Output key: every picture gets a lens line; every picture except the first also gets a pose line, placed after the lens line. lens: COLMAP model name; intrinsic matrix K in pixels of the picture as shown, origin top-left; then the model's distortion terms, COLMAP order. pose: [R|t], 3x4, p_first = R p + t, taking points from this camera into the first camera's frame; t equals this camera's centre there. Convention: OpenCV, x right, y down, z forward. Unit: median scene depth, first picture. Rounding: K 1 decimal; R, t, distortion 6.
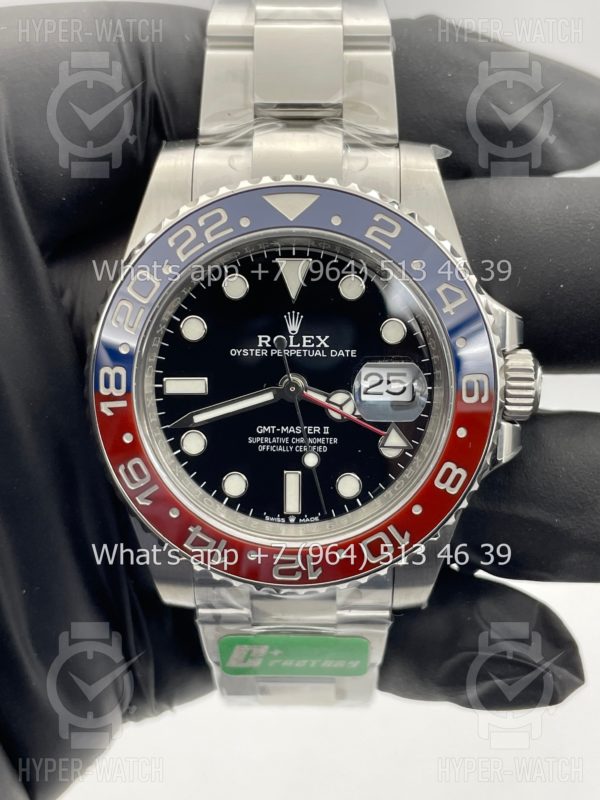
lens RADIAL K [[1247.2, 0, 300.0], [0, 1247.2, 400.0], [0, 0, 1]] dist [0.220503, 0.002711]
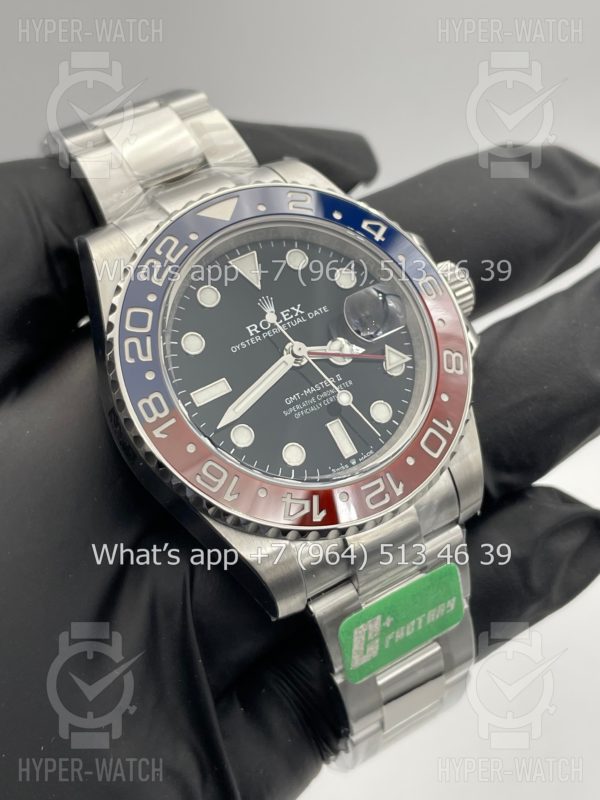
lens RADIAL K [[1247.2, 0, 300.0], [0, 1247.2, 400.0], [0, 0, 1]] dist [0.220503, 0.002711]
pose [[0.835586, -0.394386, 0.382434, -0.440997], [0.507753, 0.820193, -0.263571, 0.316245], [-0.209721, 0.414419, 0.885592, 0.037310]]
